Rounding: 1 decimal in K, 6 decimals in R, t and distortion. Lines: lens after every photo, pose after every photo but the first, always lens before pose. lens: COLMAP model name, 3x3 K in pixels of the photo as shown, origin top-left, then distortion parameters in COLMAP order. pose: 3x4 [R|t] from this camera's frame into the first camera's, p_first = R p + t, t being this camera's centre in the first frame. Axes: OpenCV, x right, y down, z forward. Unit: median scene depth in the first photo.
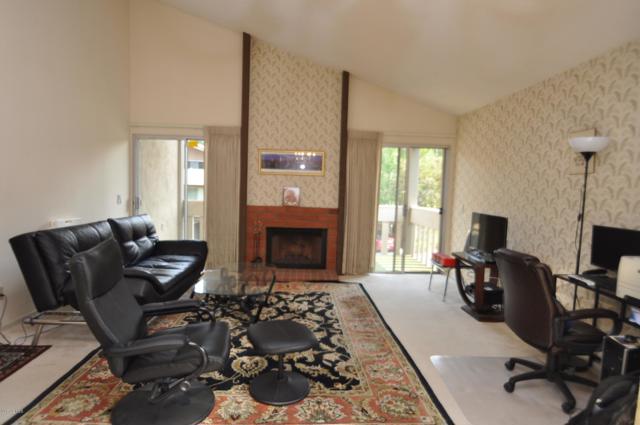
lens RADIAL K [[371.2, 0, 320.0], [0, 371.2, 212.5], [0, 0, 1]] dist [-0.021900, 0.000273]
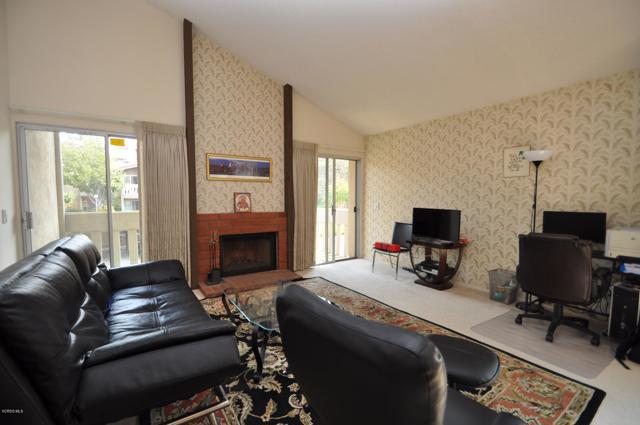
lens RADIAL K [[276.7, 0, 320.2], [0, 276.7, 216.9], [0, 0, 1]] dist [0.000630, -0.000342]
pose [[0.850565, -0.065944, 0.521719, -0.297455], [0.060037, 0.997797, 0.028242, -0.013373], [-0.522432, 0.007301, 0.852650, 0.261401]]
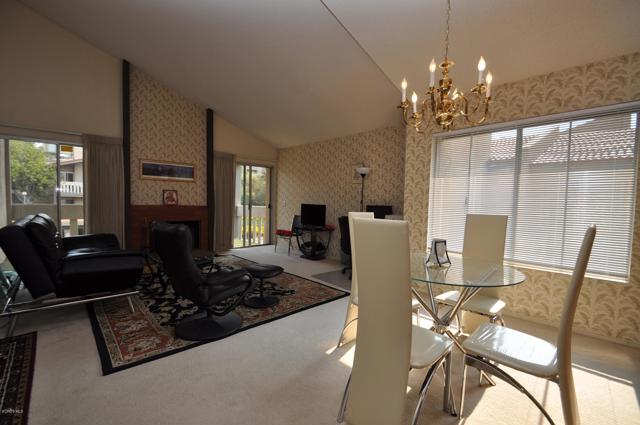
lens RADIAL K [[274.1, 0, 320.2], [0, 274.1, 218.2], [0, 0, 1]] dist [-0.010811, -0.000342]
pose [[0.758212, -0.052829, 0.649864, -0.311740], [0.045169, 0.998573, 0.028477, 0.026652], [-0.650442, 0.007762, 0.759517, -0.068261]]
